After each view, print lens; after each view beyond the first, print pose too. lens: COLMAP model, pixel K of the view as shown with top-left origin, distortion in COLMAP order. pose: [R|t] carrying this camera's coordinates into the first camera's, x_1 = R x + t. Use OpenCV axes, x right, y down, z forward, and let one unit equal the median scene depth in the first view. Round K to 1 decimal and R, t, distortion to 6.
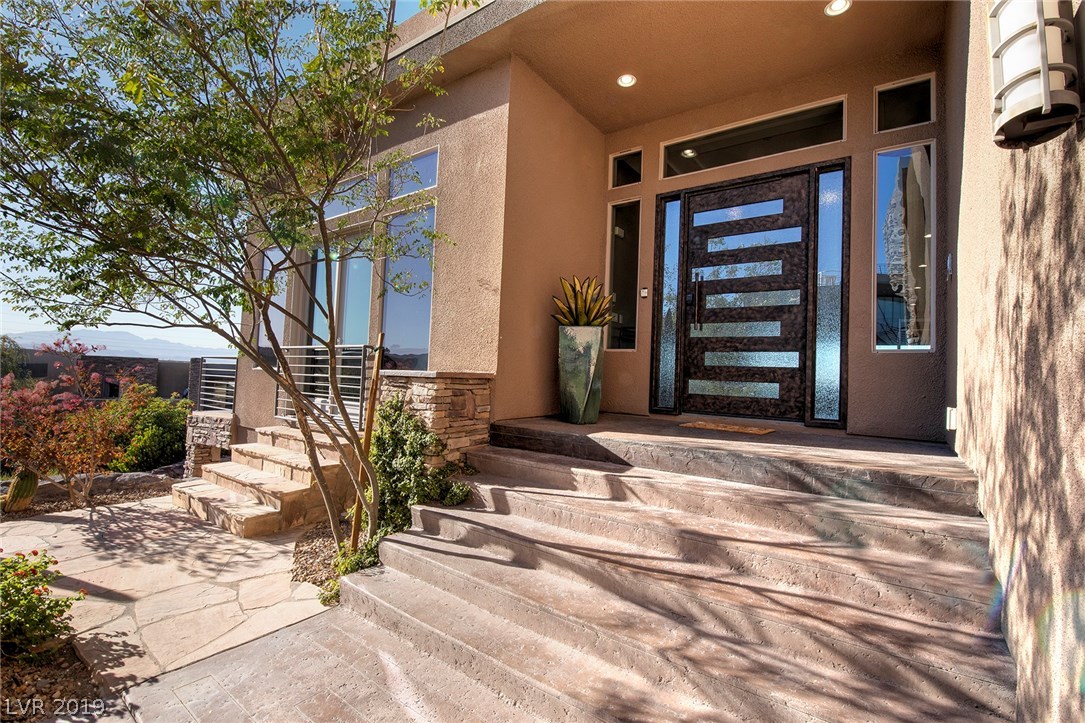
lens RADIAL K [[491.4, 0, 542.5], [0, 491.4, 361.5], [0, 0, 1]] dist [-0.000330, -0.000019]
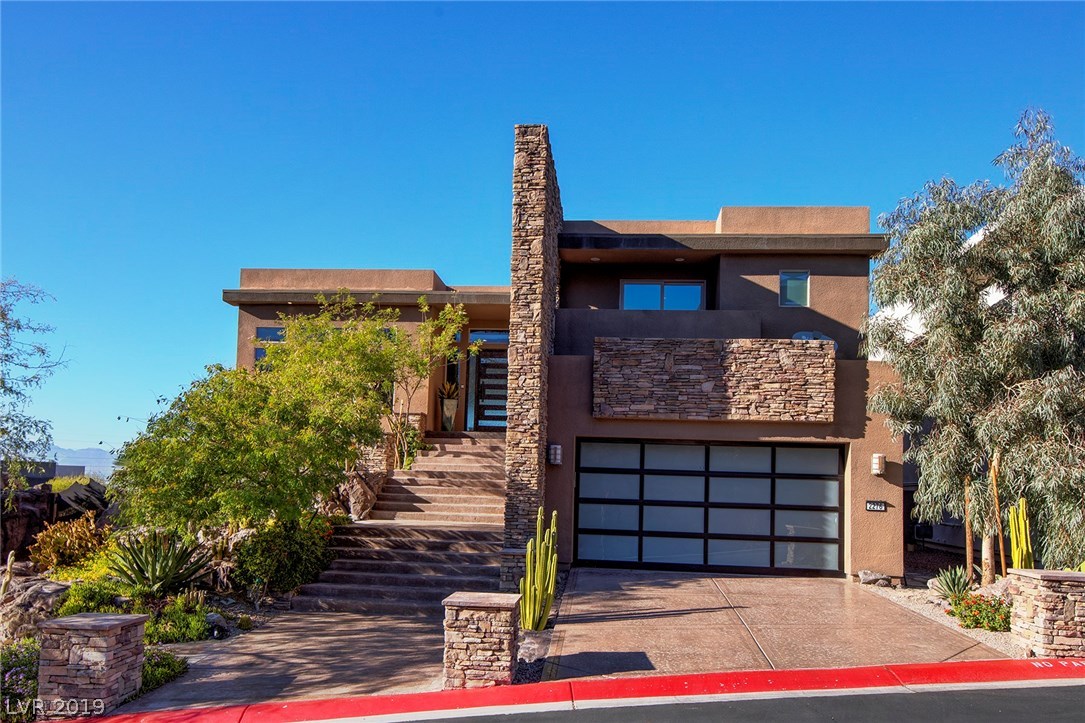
lens RADIAL K [[743.8, 0, 542.5], [0, 743.8, 361.5], [0, 0, 1]] dist [-0.064407, 0.000391]
pose [[0.873329, 0.067094, 0.482489, -1.429240], [-0.020105, 0.994590, -0.101916, 0.128205], [-0.486716, 0.079306, 0.869953, -2.823811]]
